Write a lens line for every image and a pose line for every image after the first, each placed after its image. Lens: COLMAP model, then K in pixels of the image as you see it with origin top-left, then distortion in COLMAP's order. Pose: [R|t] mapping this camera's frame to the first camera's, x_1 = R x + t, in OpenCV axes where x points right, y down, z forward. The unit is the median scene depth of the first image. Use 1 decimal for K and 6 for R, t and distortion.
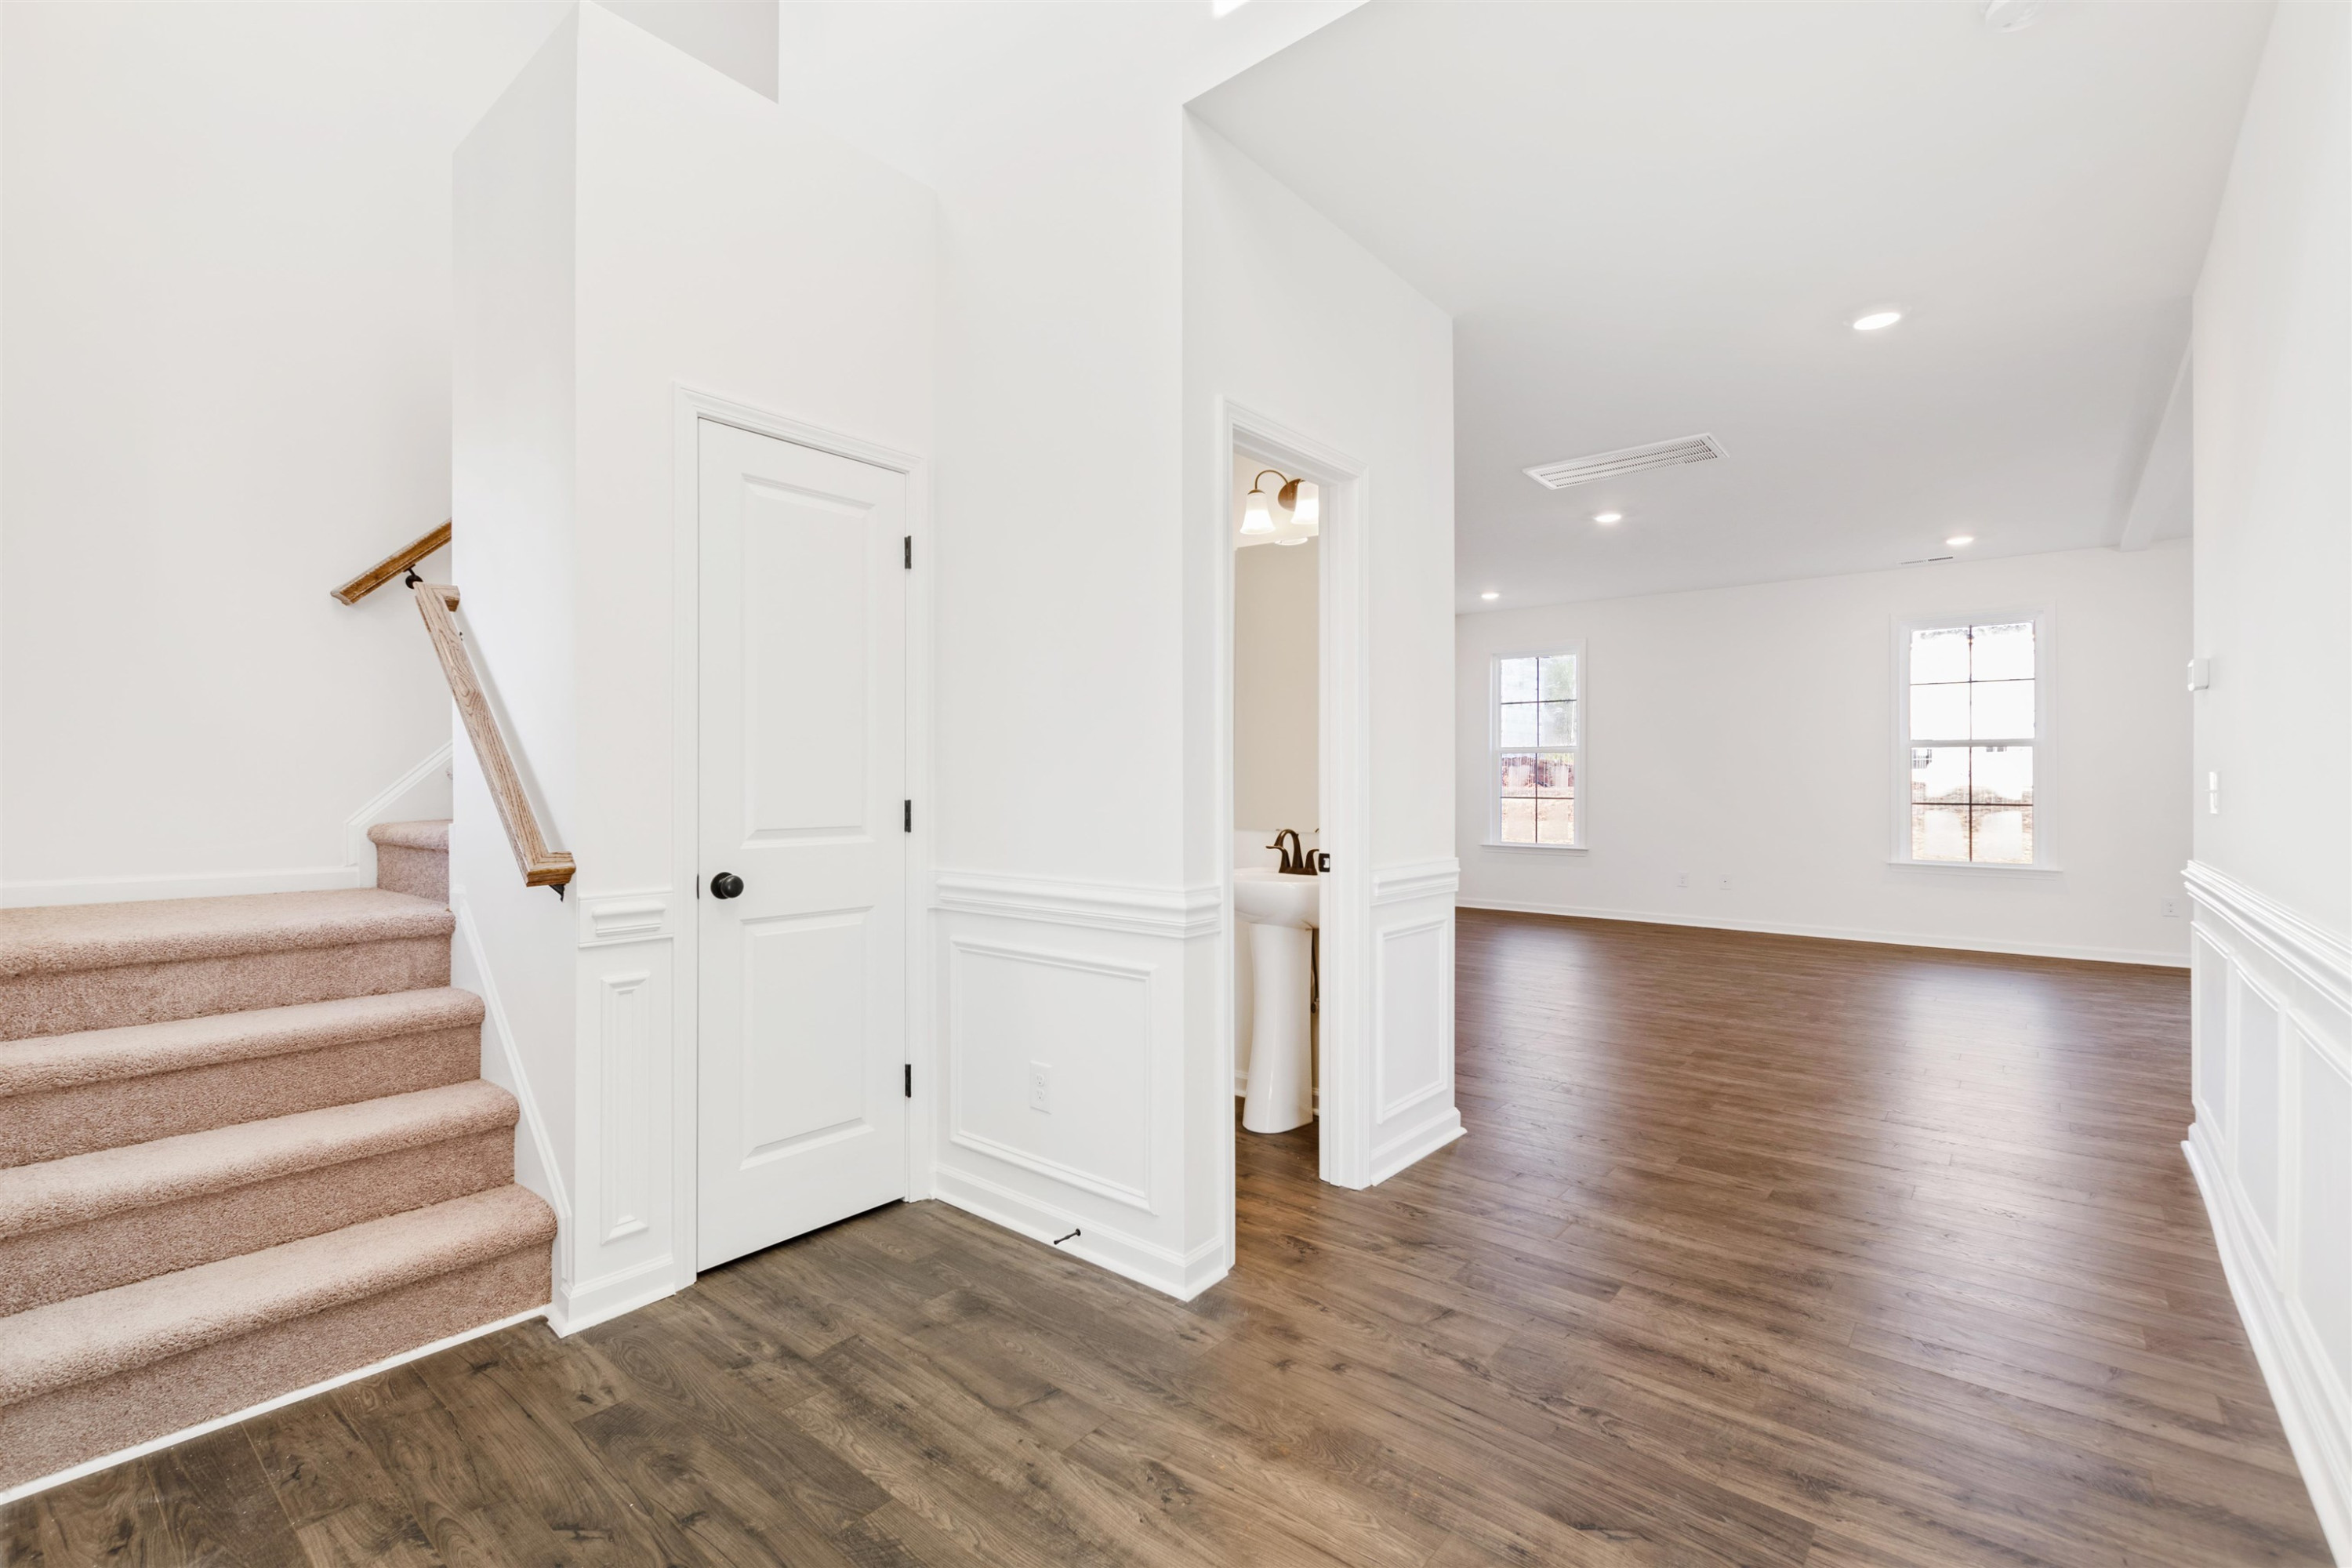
lens RADIAL K [[1049.5, 0, 1162.8], [0, 1049.5, 773.8], [0, 0, 1]] dist [0.006359, -0.005215]
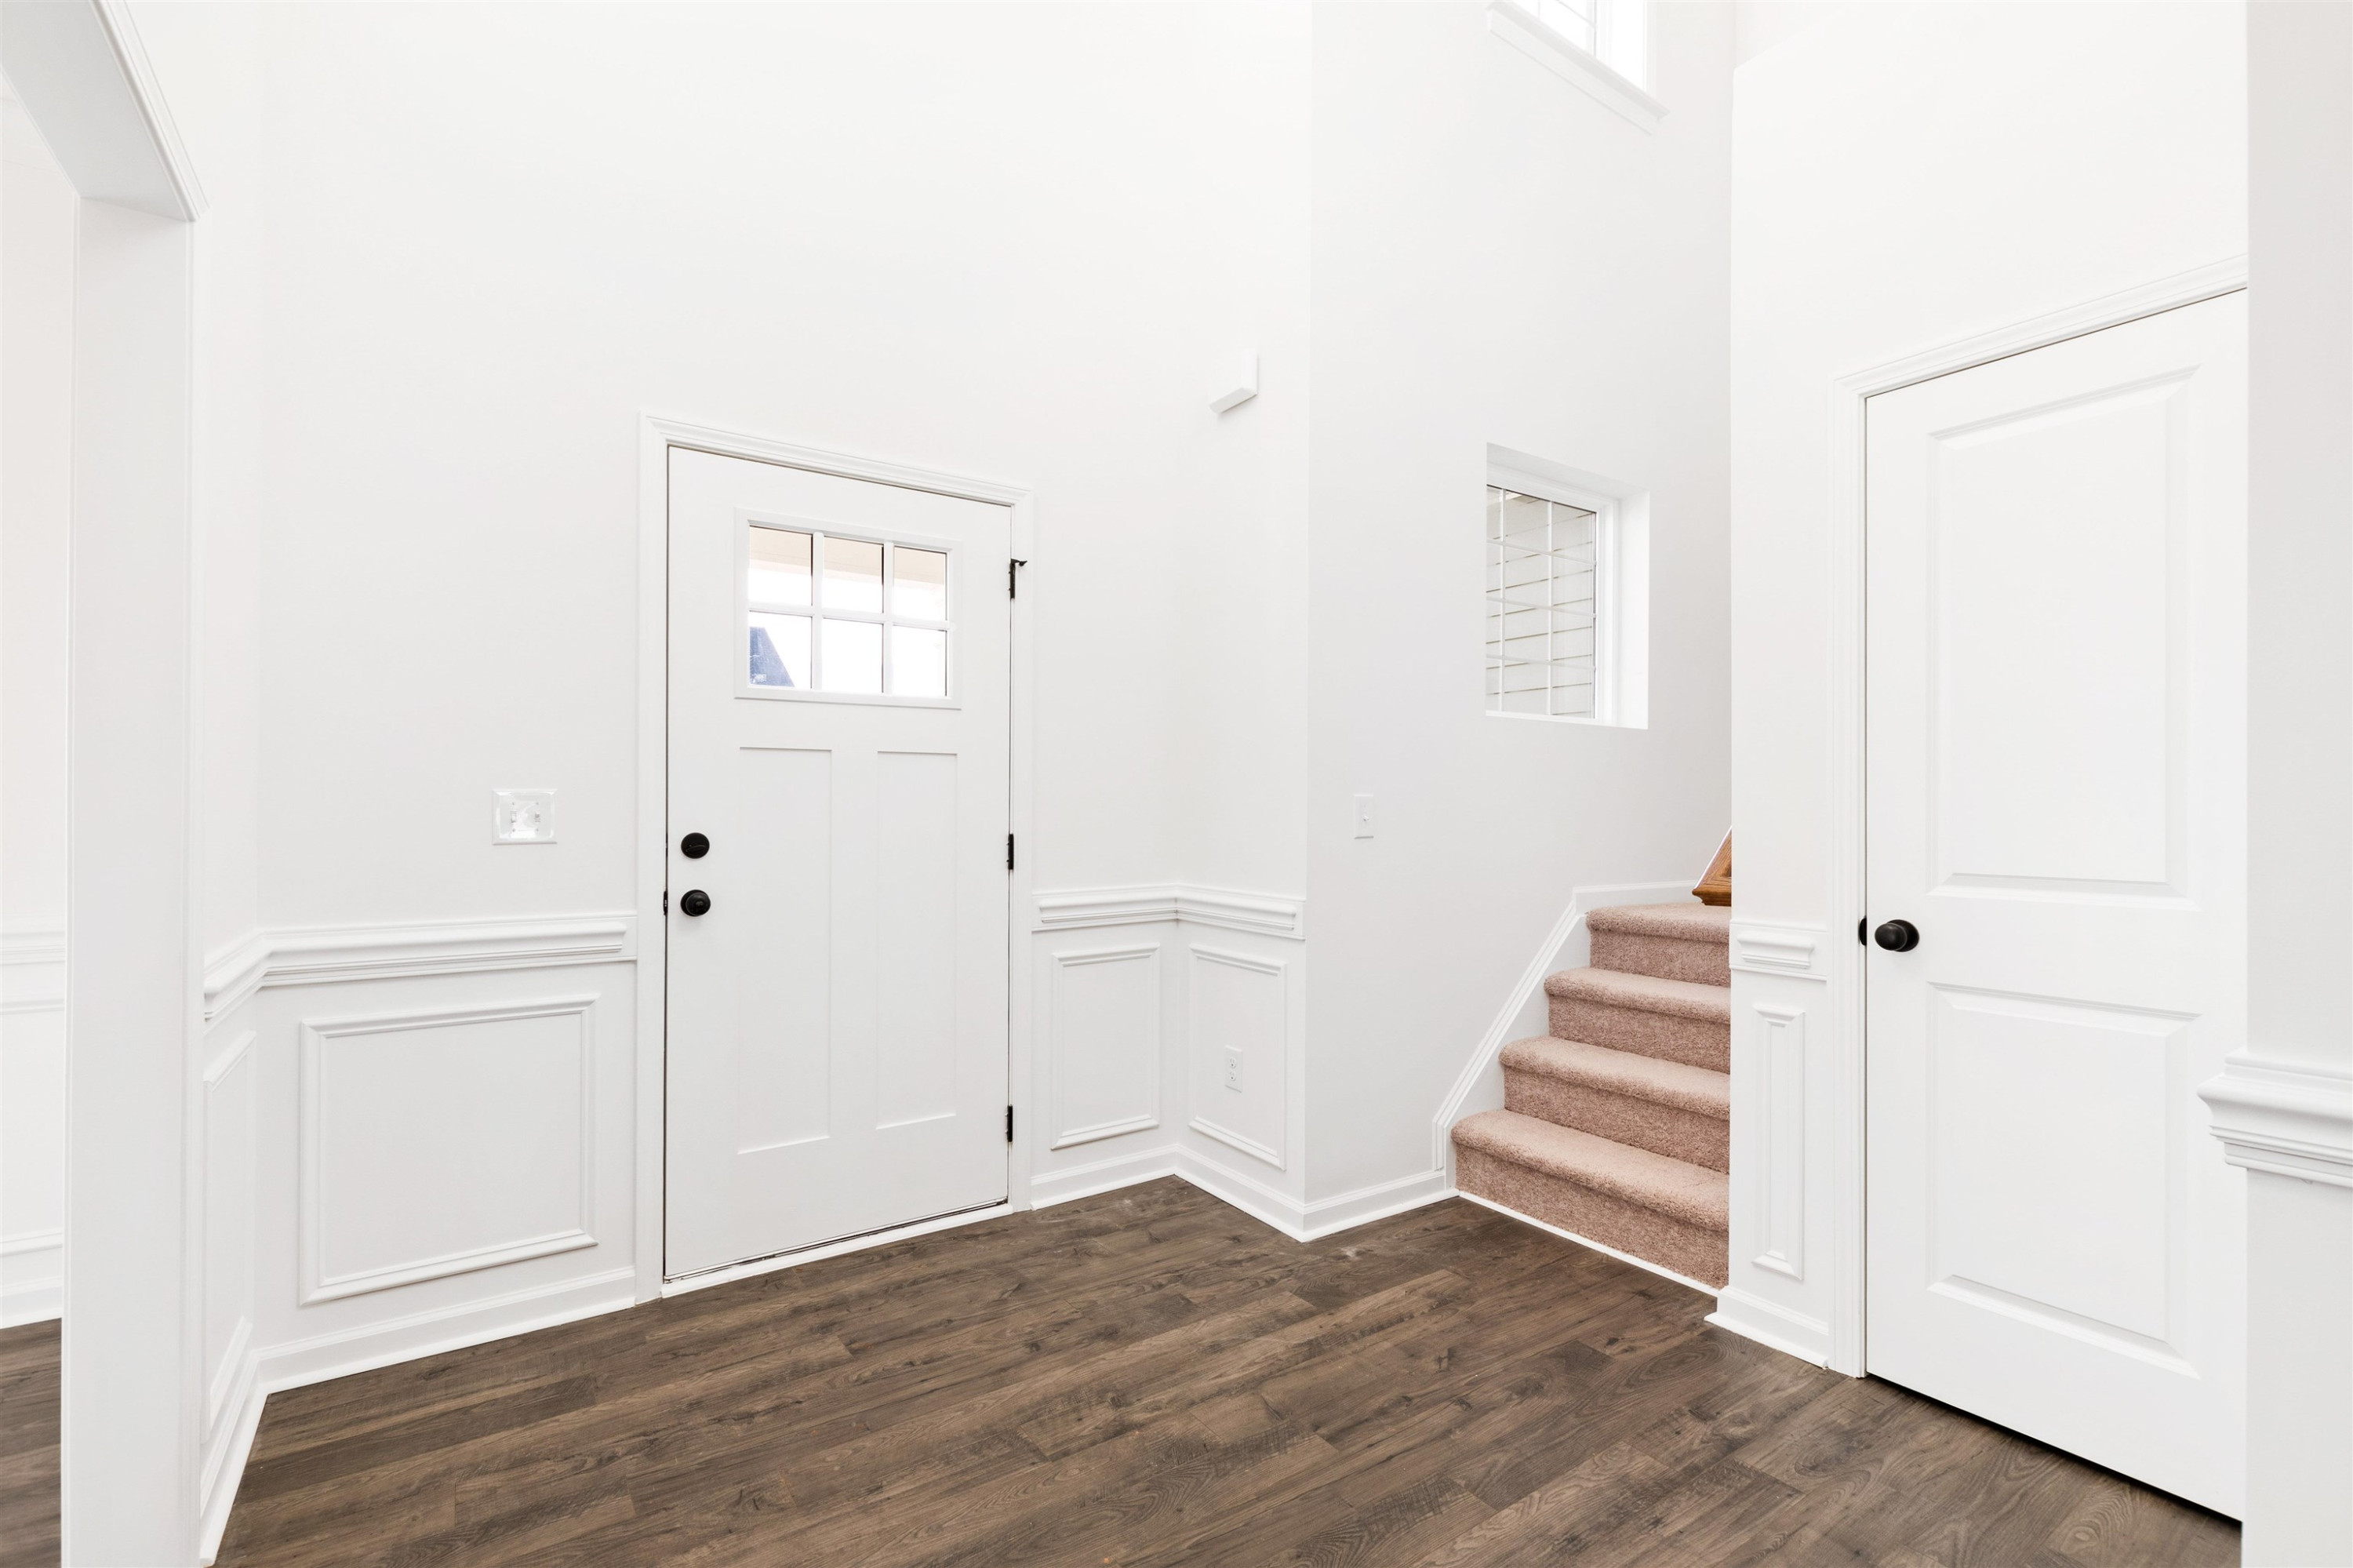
lens RADIAL K [[1050.0, 0, 1126.8], [0, 1050.0, 784.4], [0, 0, 1]] dist [0.006359, -0.005215]
pose [[-0.312036, -0.023722, -0.949774, 0.675987], [0.004487, 0.999640, -0.026441, 0.005723], [0.950060, -0.012512, -0.311818, 0.786497]]
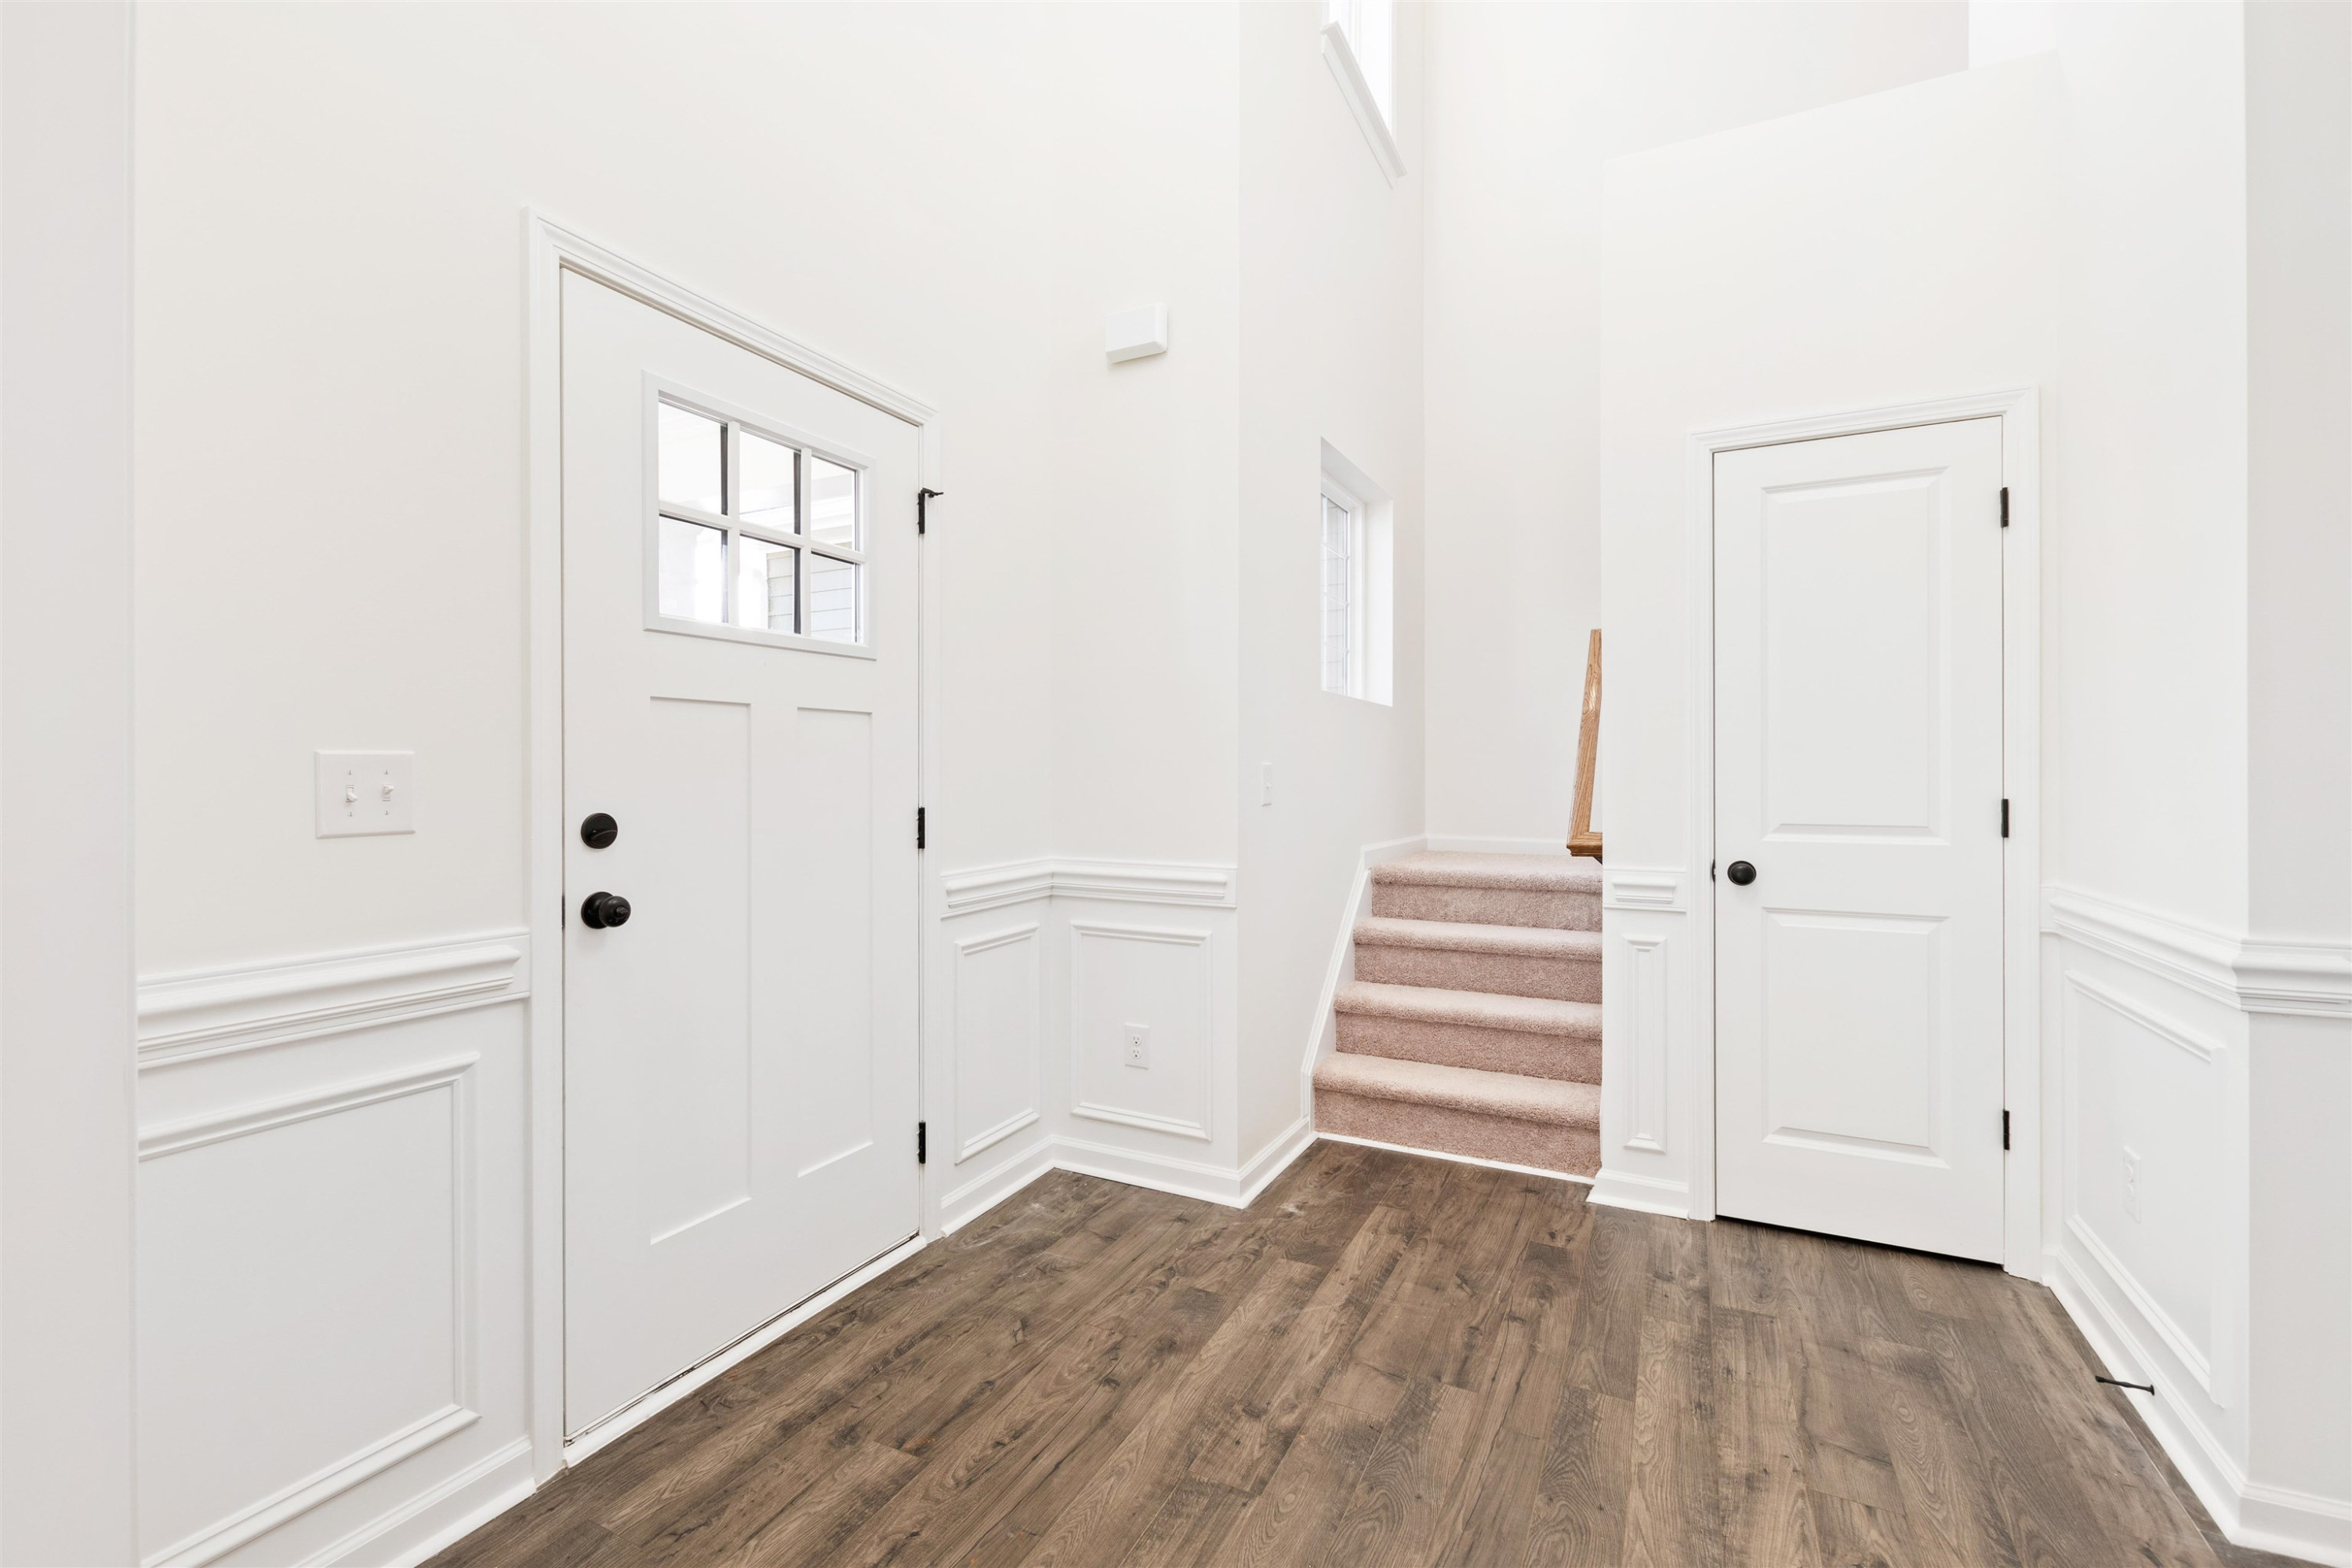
lens RADIAL K [[1049.5, 0, 1126.9], [0, 1049.5, 760.9], [0, 0, 1]] dist [0.006359, -0.005215]
pose [[0.191218, -0.015743, -0.981421, 0.621243], [0.008972, 0.999858, -0.014291, -0.000158], [0.981507, -0.006073, 0.191332, 0.191821]]
